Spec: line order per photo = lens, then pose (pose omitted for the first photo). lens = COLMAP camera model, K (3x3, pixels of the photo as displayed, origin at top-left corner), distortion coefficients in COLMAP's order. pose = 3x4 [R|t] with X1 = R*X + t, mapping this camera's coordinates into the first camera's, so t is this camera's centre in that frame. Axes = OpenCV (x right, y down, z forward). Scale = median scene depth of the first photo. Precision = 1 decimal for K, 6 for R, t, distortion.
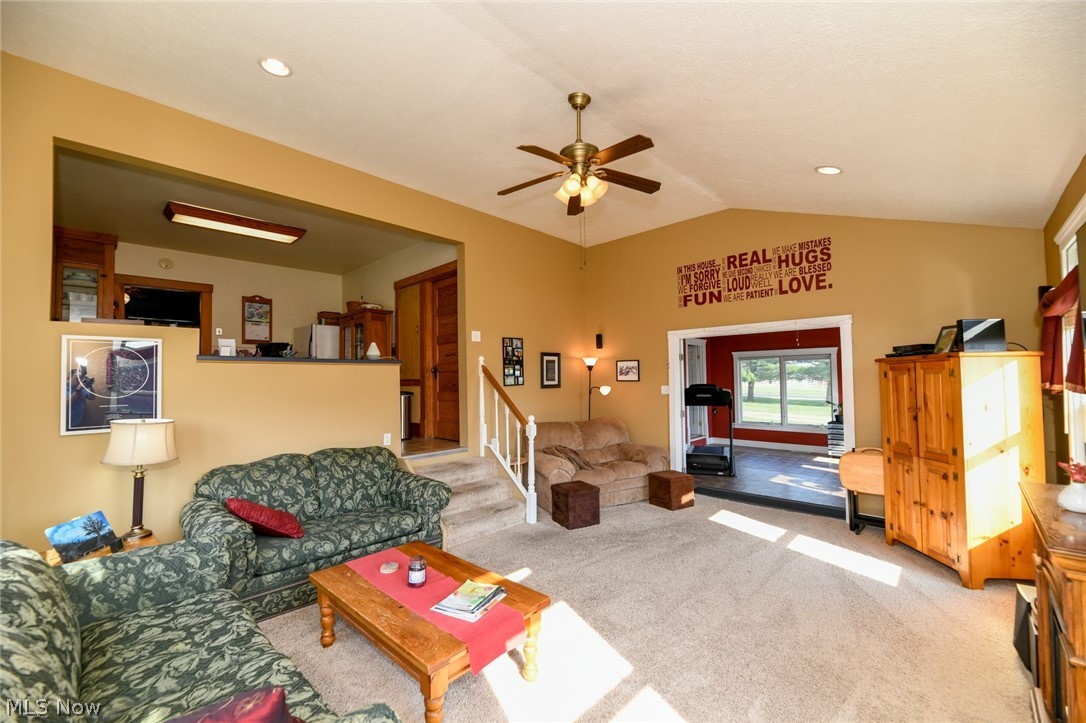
lens RADIAL K [[429.8, 0, 545.0], [0, 429.8, 365.0], [0, 0, 1]] dist [0.001853, 0.000116]
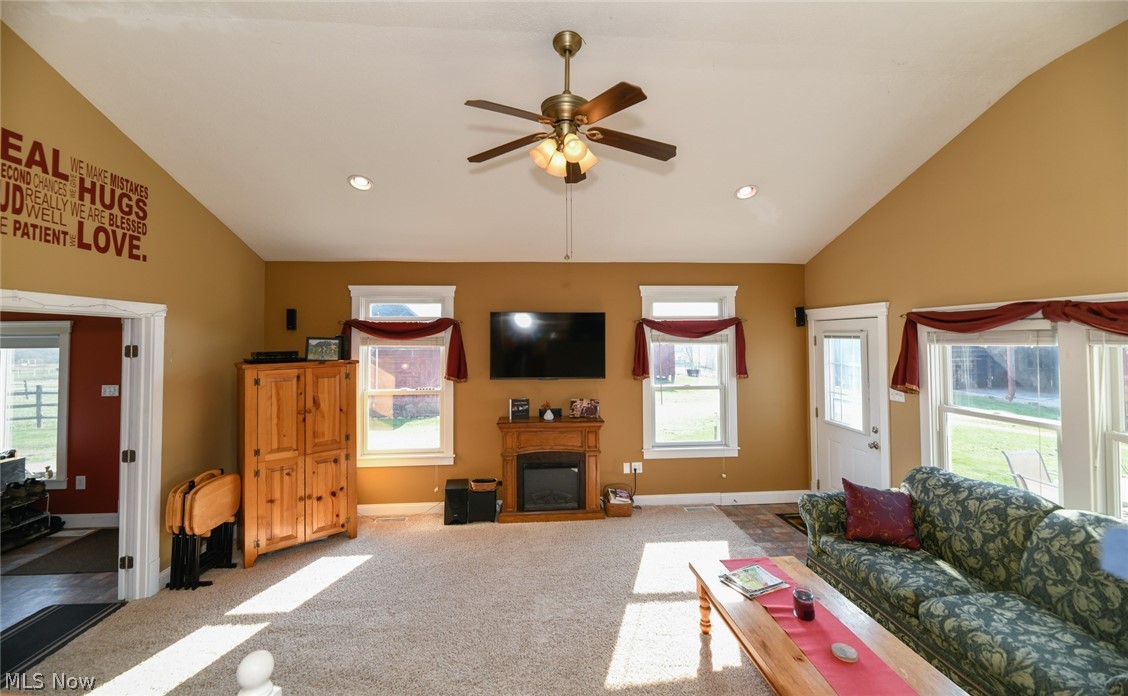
lens RADIAL K [[454.1, 0, 563.6], [0, 454.1, 329.8], [0, 0, 1]] dist [-0.000002, -0.000204]
pose [[-0.730804, 0.034177, 0.681731, -0.300757], [-0.002698, 0.998593, -0.052955, -0.032464], [-0.682582, -0.040539, -0.729684, 1.030674]]
